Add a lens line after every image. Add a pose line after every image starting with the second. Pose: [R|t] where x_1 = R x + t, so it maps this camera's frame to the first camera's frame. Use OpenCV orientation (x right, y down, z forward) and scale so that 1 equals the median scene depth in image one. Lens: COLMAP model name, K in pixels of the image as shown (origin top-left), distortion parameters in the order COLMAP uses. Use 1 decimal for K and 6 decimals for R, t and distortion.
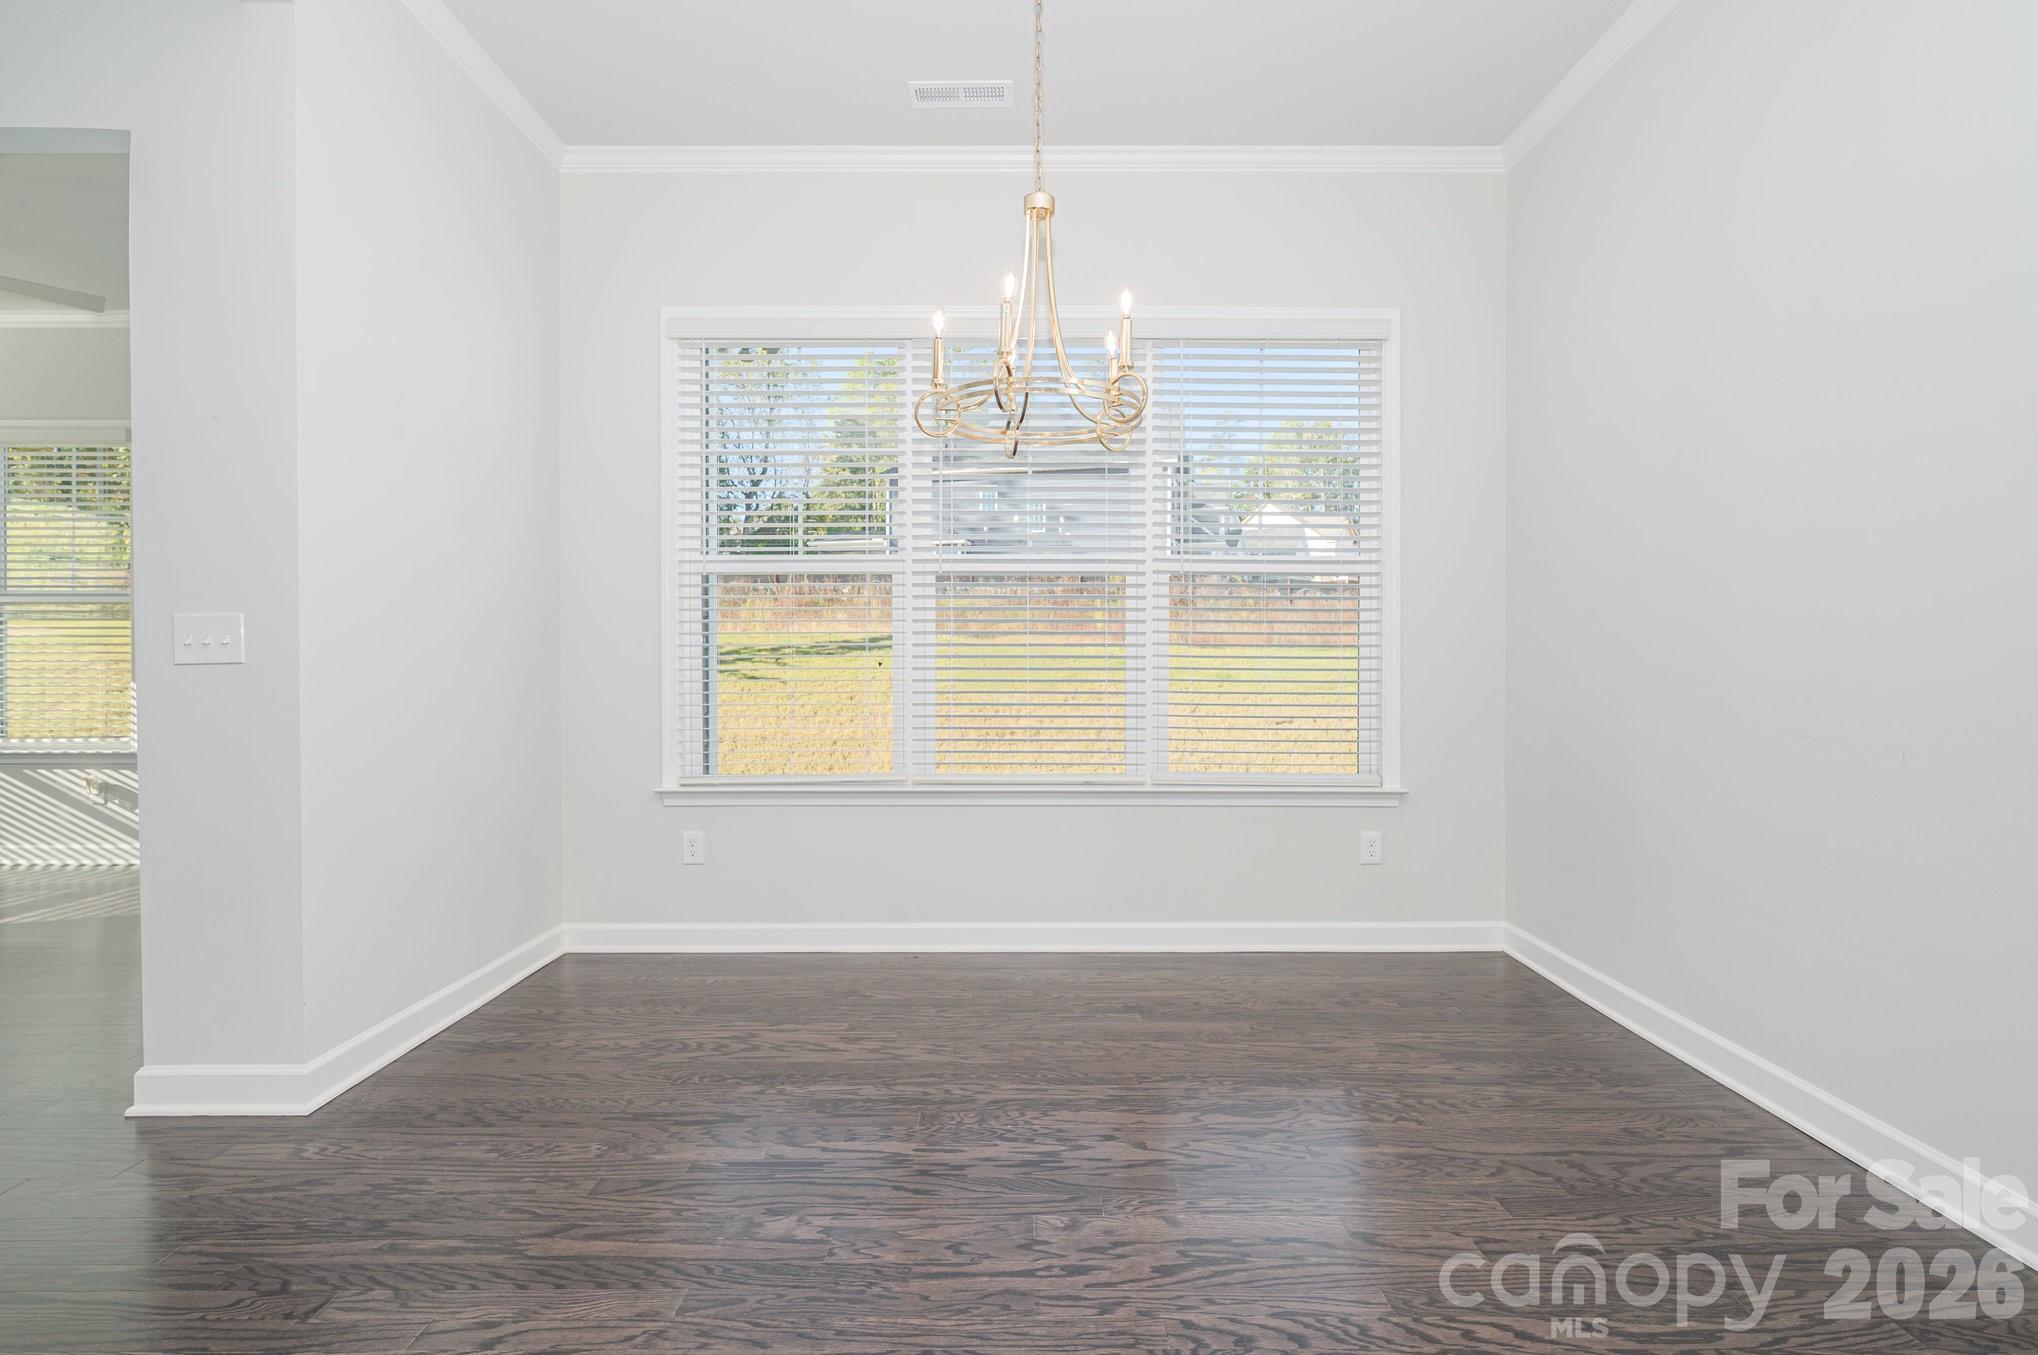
lens RADIAL K [[980.4, 0, 1019.0], [0, 980.4, 677.5], [0, 0, 1]] dist [0.000365, 0.000122]
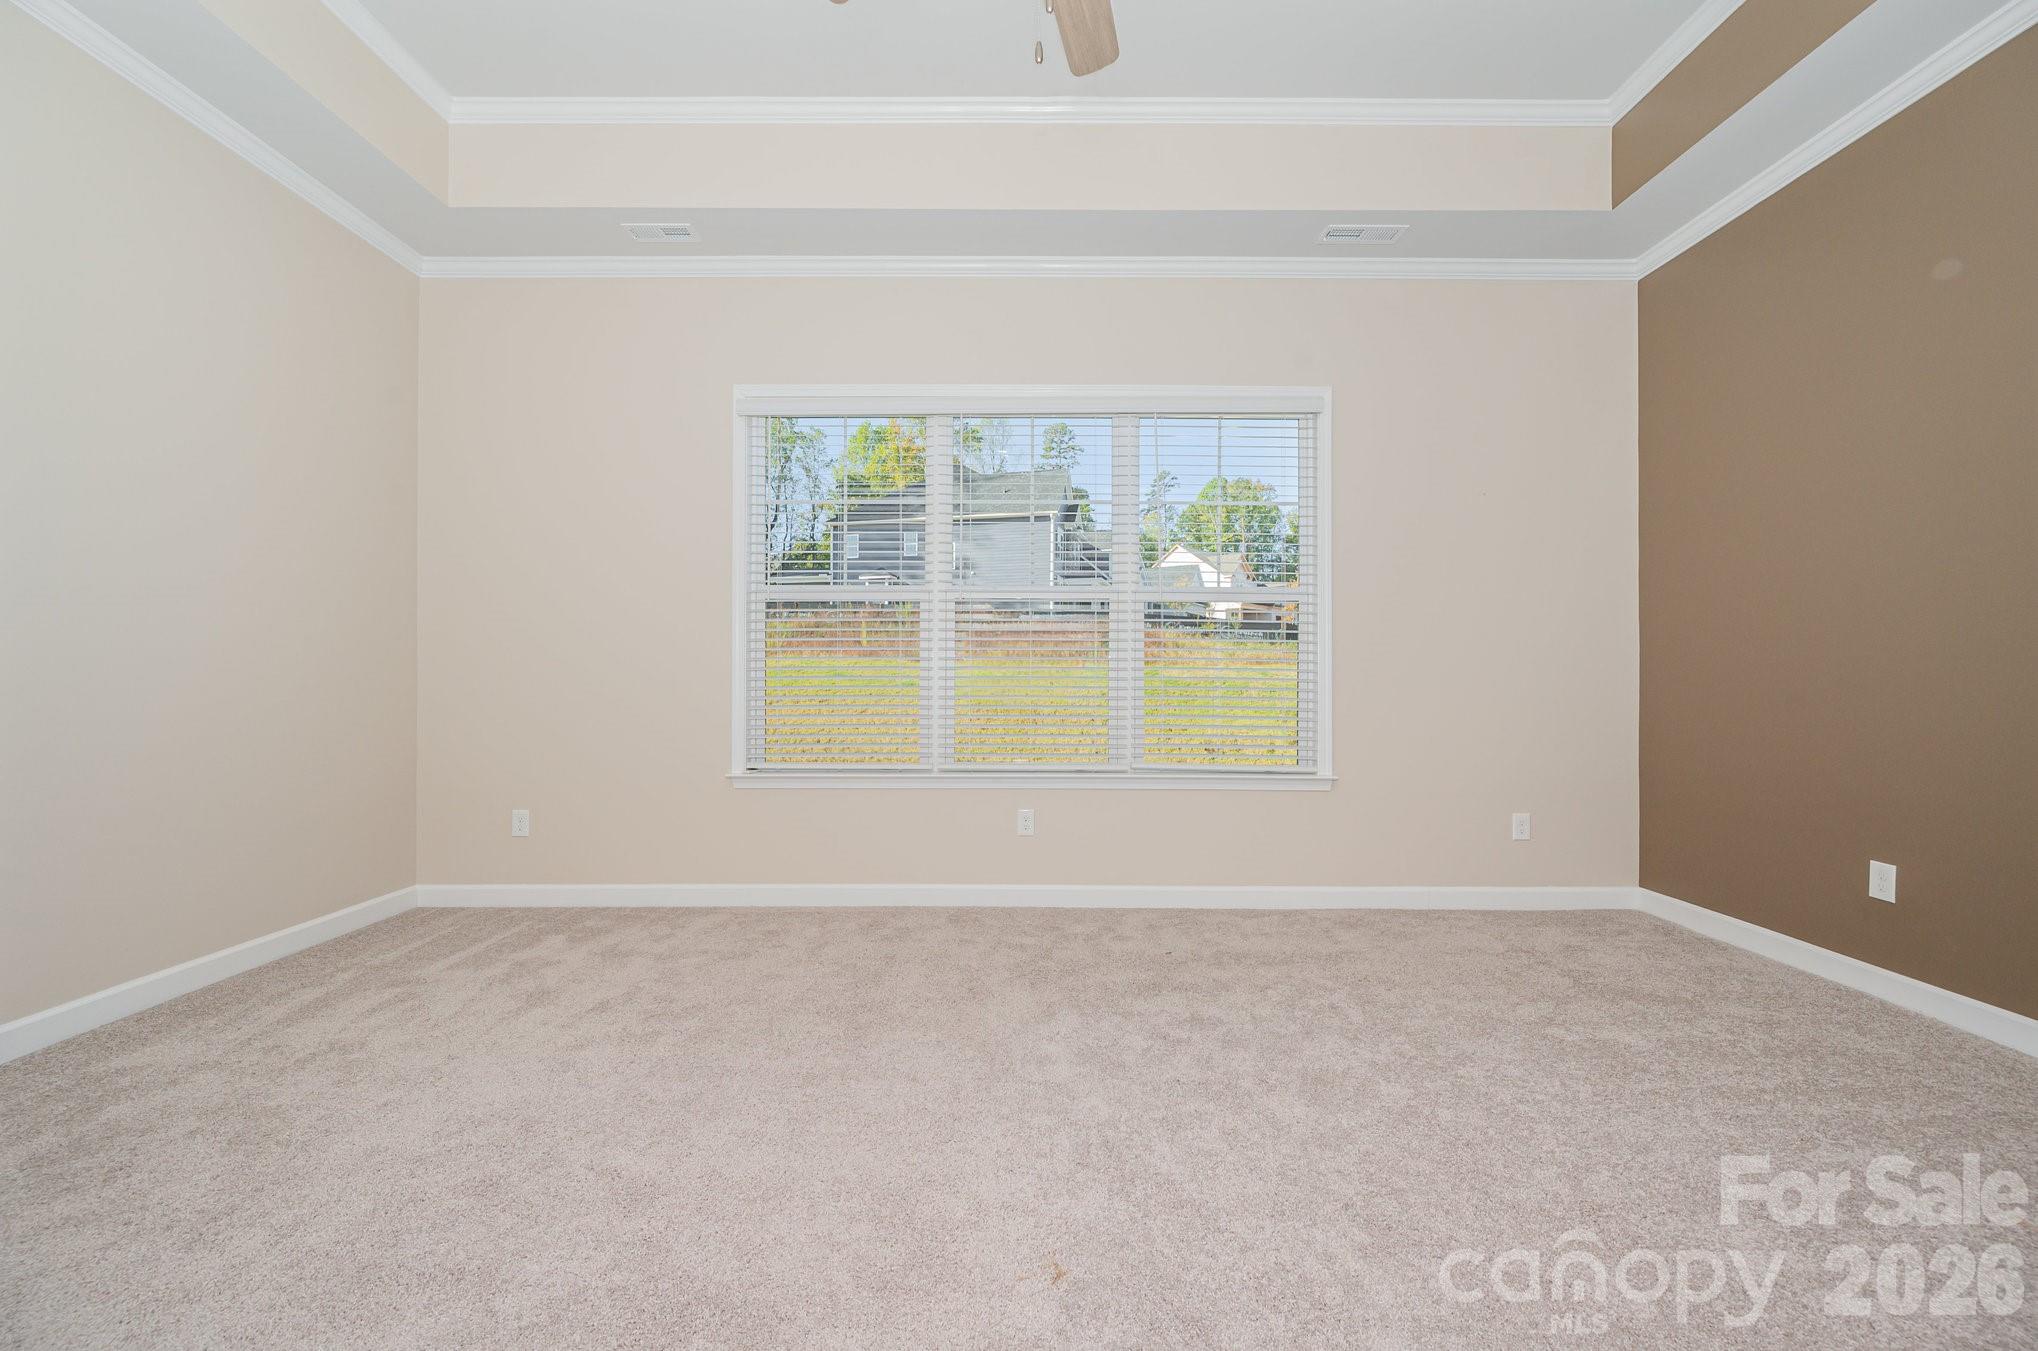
lens RADIAL K [[800.2, 0, 1021.1], [0, 800.2, 672.3], [0, 0, 1]] dist [0.002178, 0.000128]
pose [[0.999972, 0.004162, -0.006208, 0.241722], [-0.004274, 0.999825, -0.018213, 0.000174], [0.006131, 0.018240, 0.999815, 0.000363]]
